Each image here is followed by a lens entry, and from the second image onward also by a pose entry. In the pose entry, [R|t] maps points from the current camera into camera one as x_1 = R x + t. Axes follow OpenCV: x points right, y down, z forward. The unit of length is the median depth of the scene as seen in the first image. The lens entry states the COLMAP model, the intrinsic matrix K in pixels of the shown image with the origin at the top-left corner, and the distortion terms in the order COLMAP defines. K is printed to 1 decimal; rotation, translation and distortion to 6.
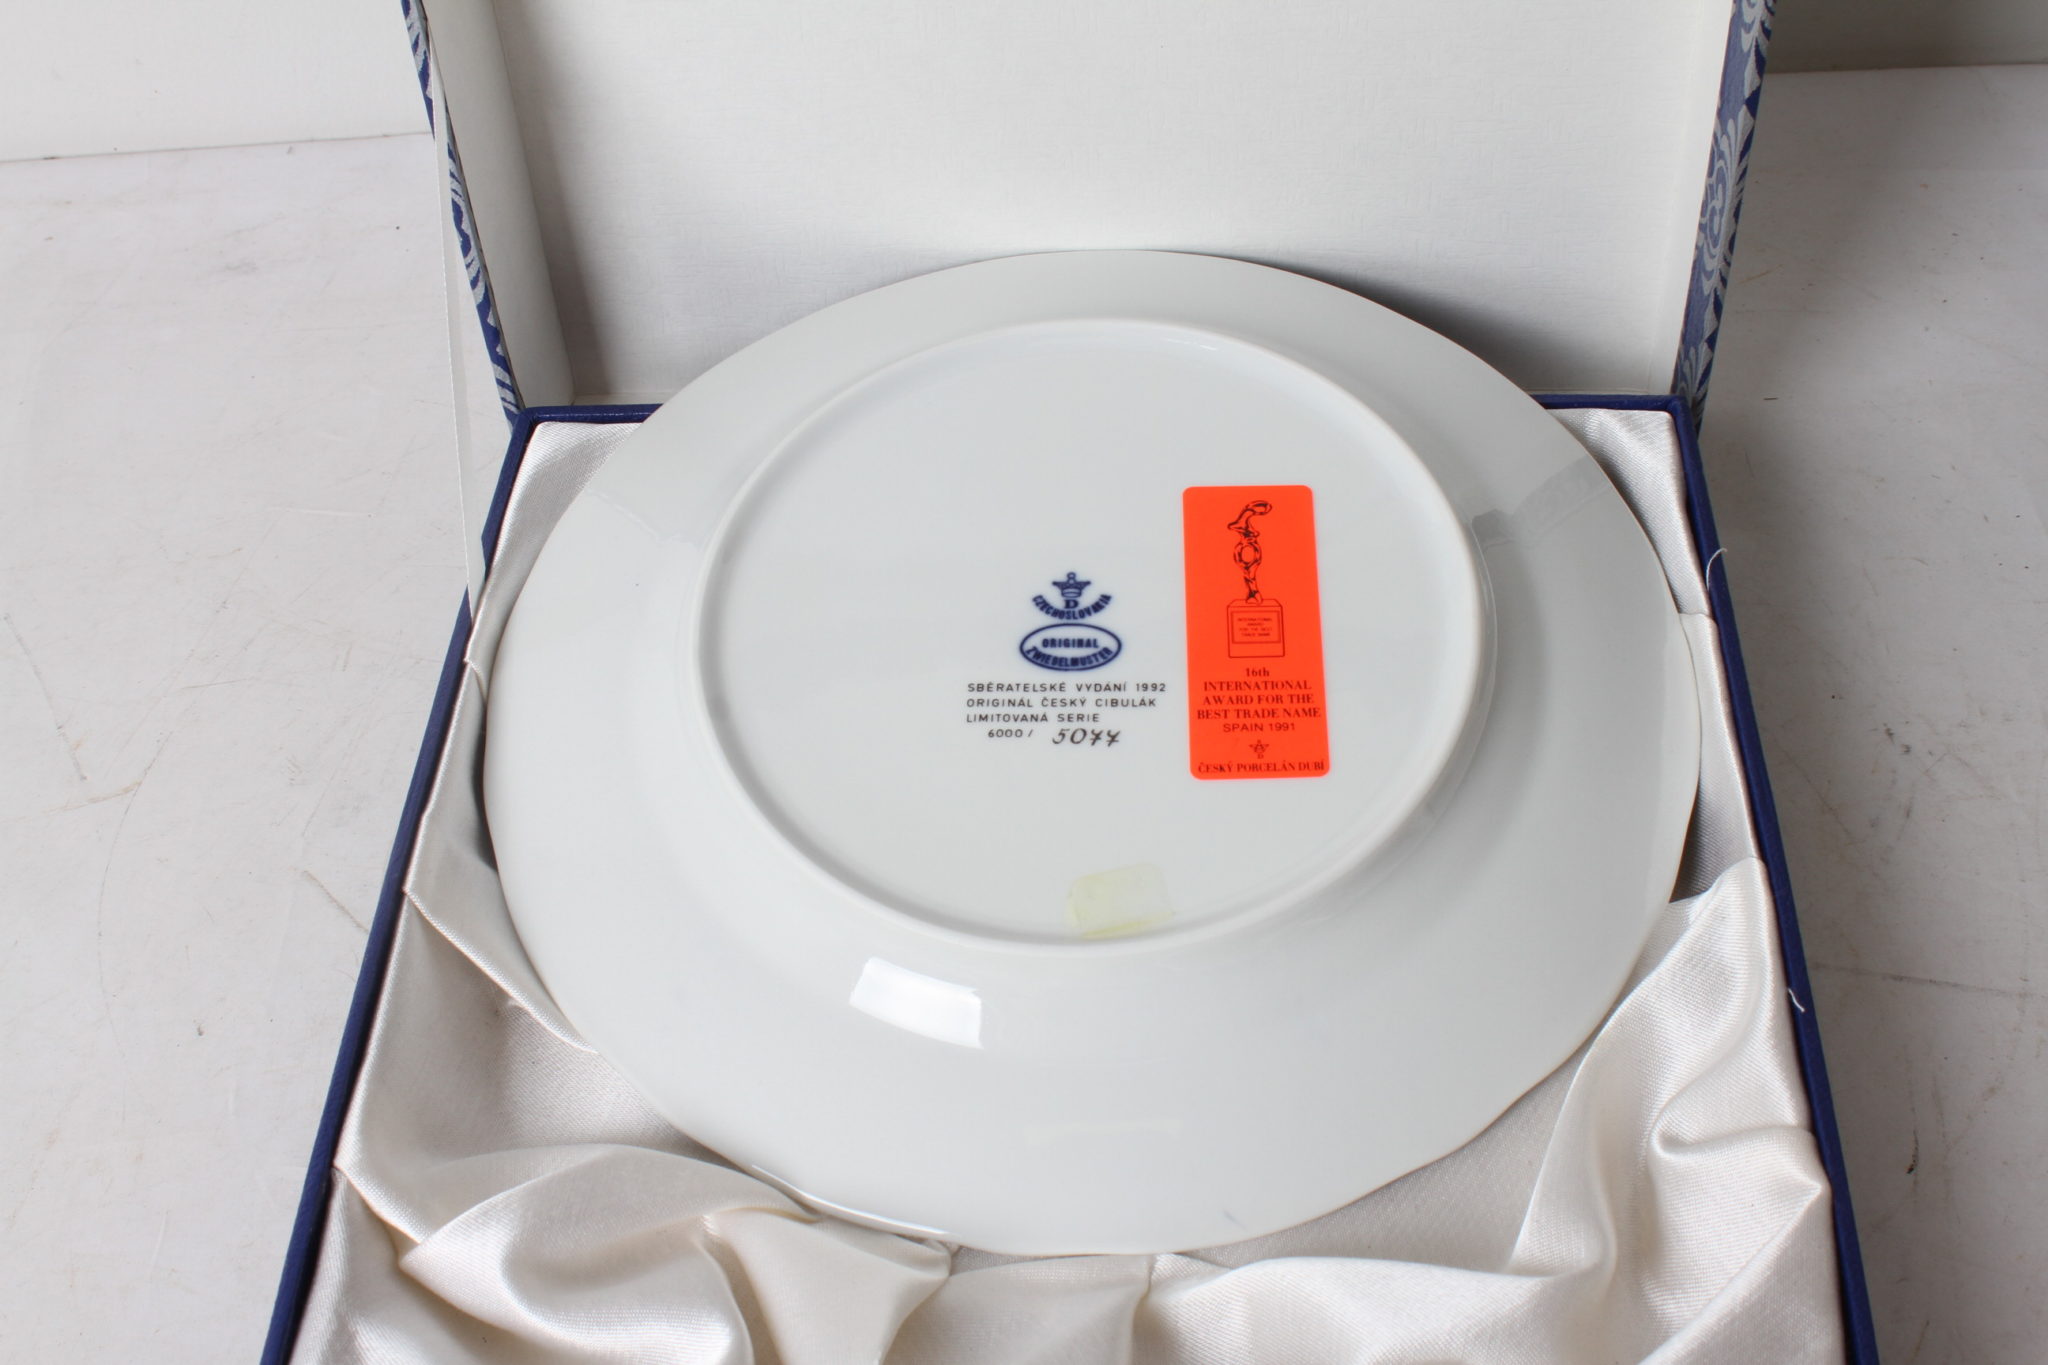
lens RADIAL K [[2625.2, 0, 1024.0], [0, 2625.2, 682.5], [0, 0, 1]] dist [-0.254794, 0.704919]
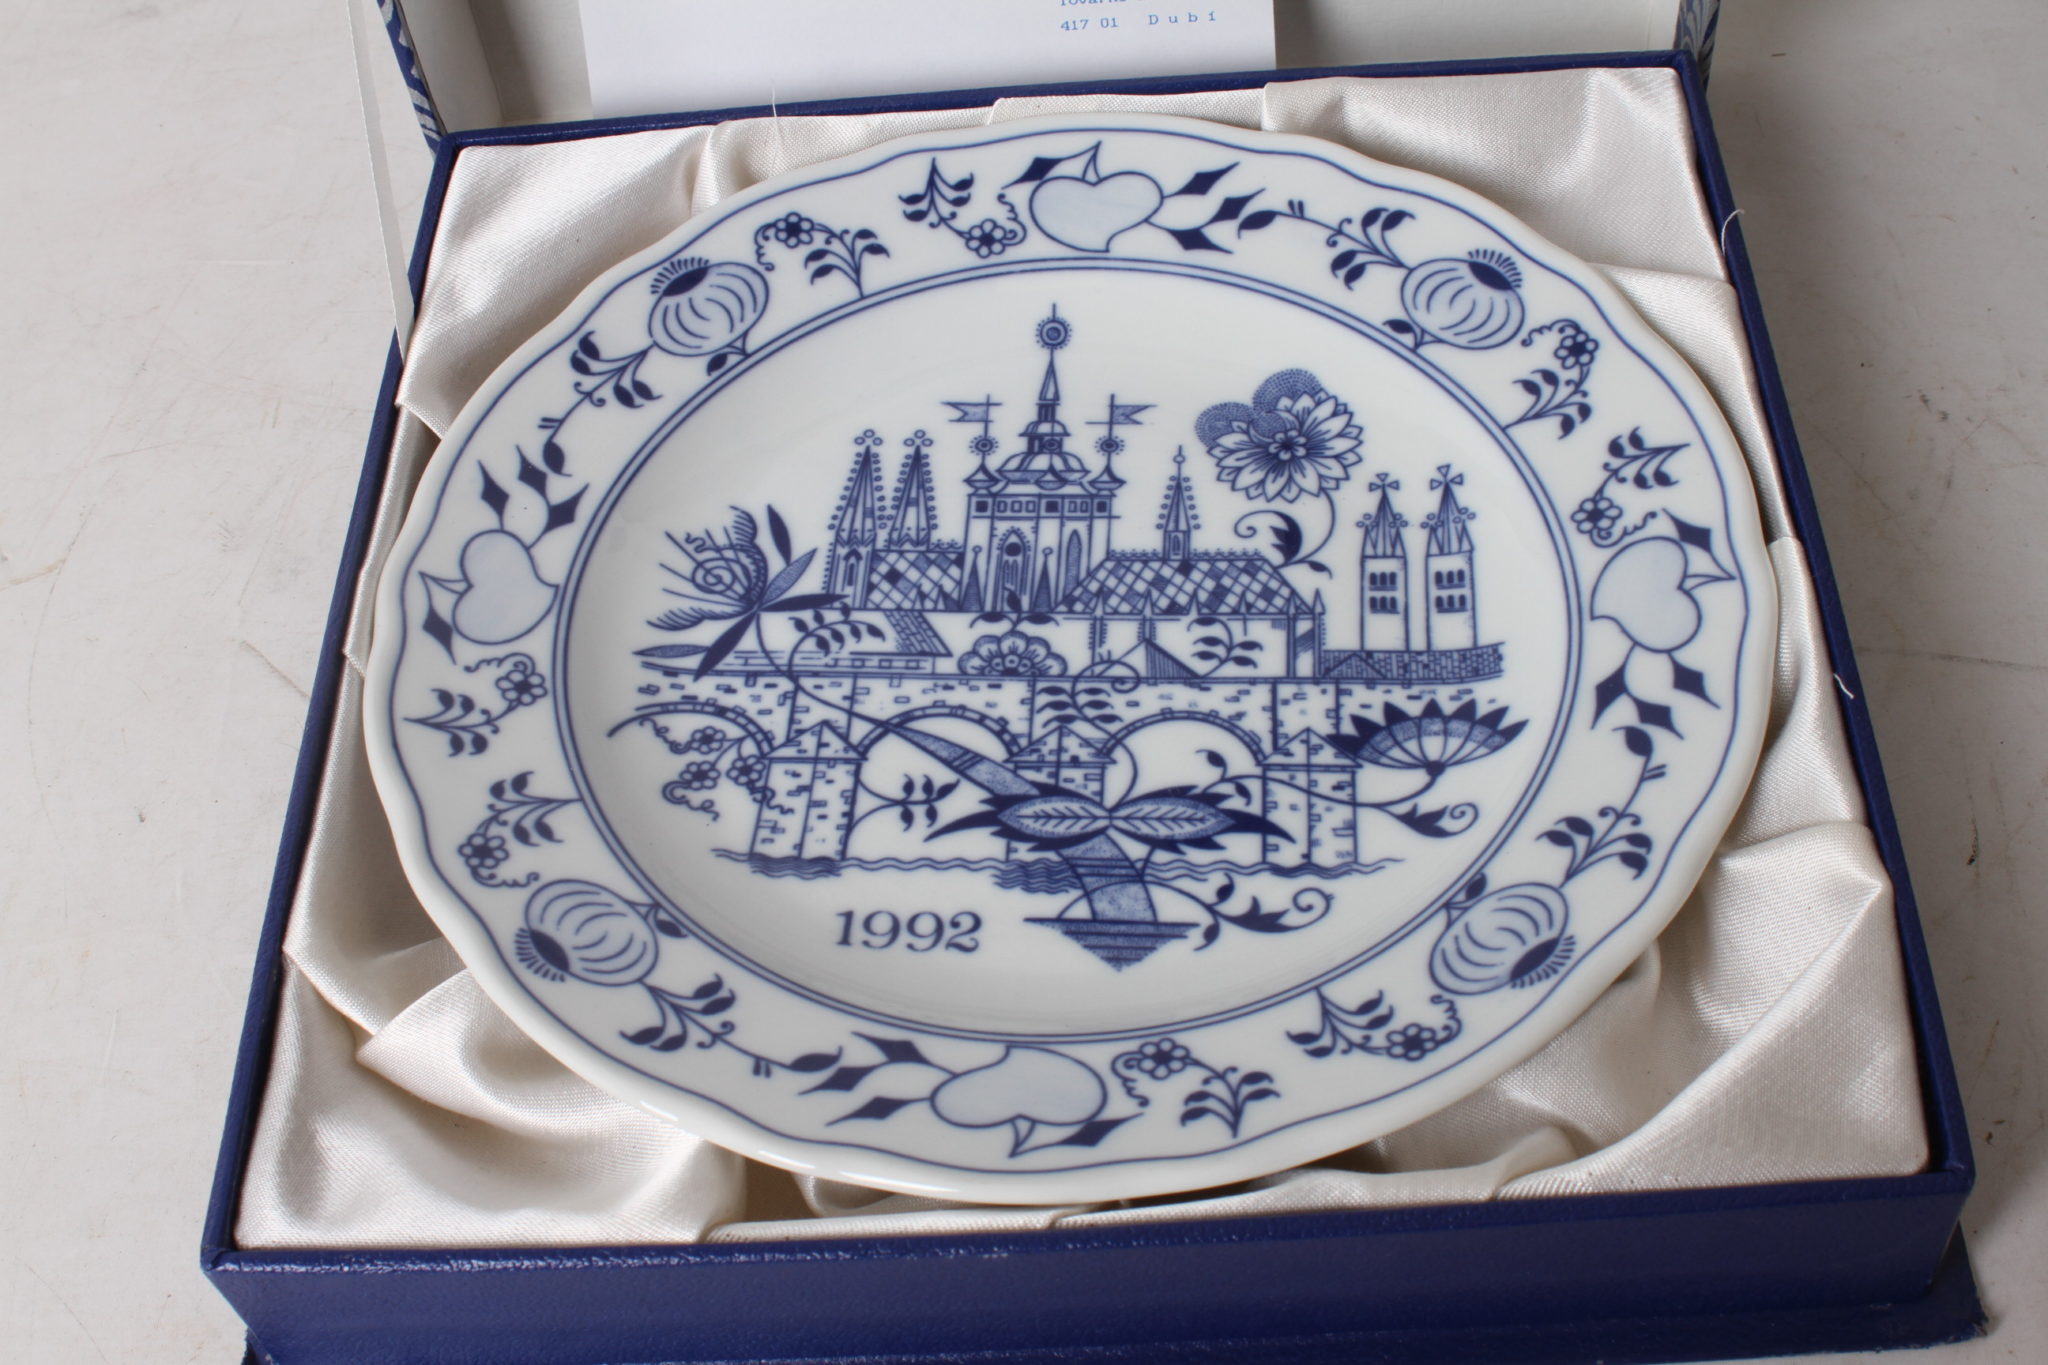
lens RADIAL K [[2633.4, 0, 1024.0], [0, 2633.4, 682.5], [0, 0, 1]] dist [-0.196066, 0.774785]
pose [[0.998388, -0.056751, 0.001156, 0.002620], [0.056349, 0.993351, 0.100390, 0.008341], [-0.006846, -0.100163, 0.994947, 0.051640]]
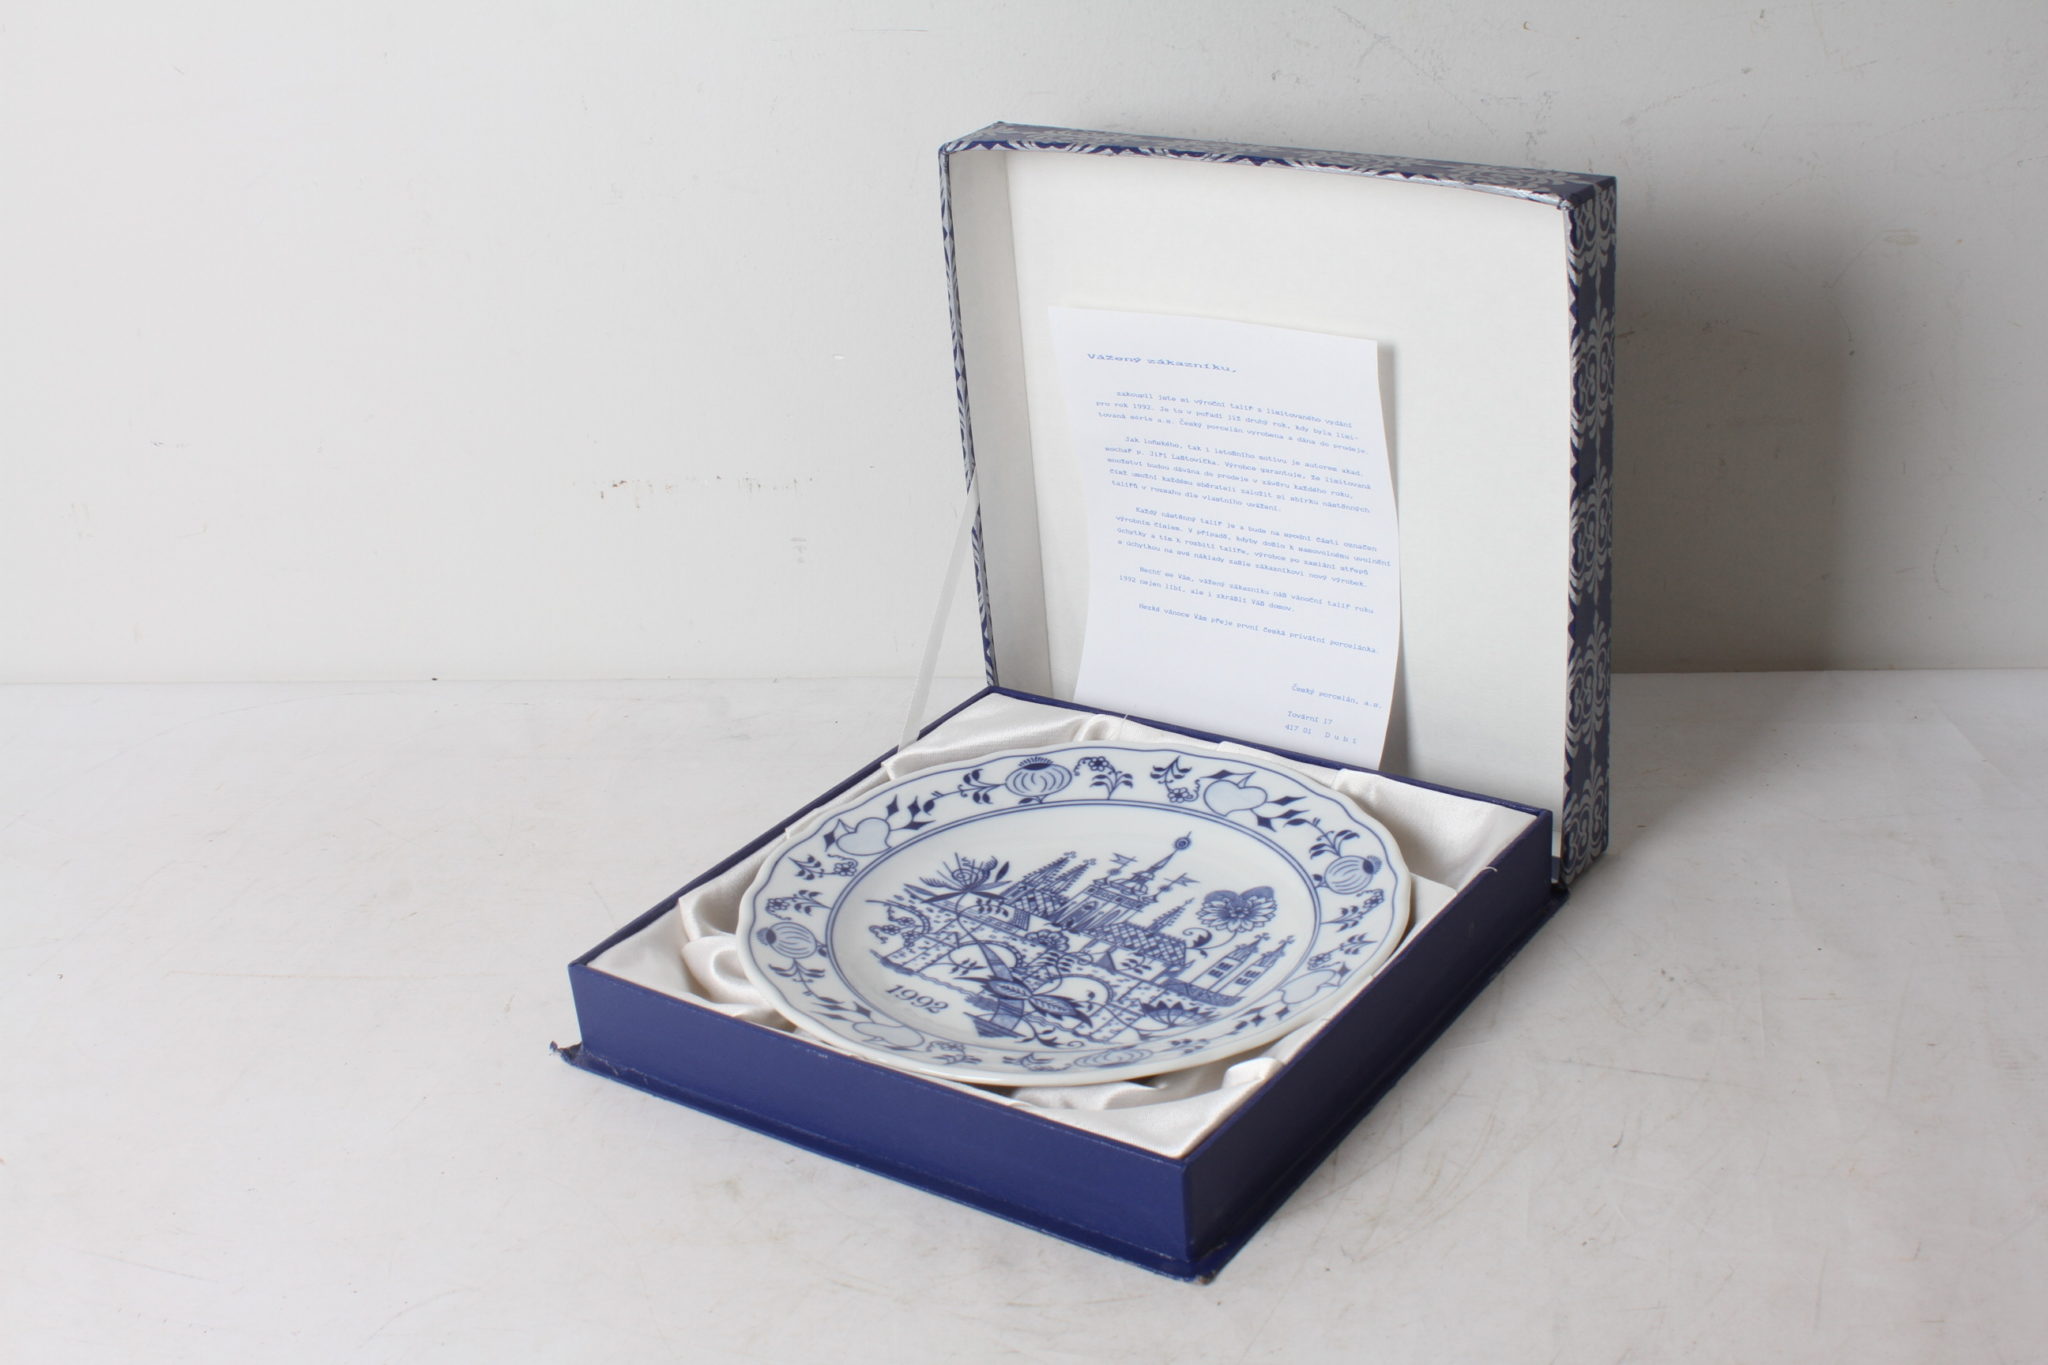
lens RADIAL K [[2633.4, 0, 1024.0], [0, 2633.4, 682.5], [0, 0, 1]] dist [-0.196066, 0.774785]
pose [[0.846439, 0.211912, -0.488502, 0.695324], [-0.353372, 0.909819, -0.217618, 0.274987], [0.398332, 0.356823, 0.844990, -0.550003]]
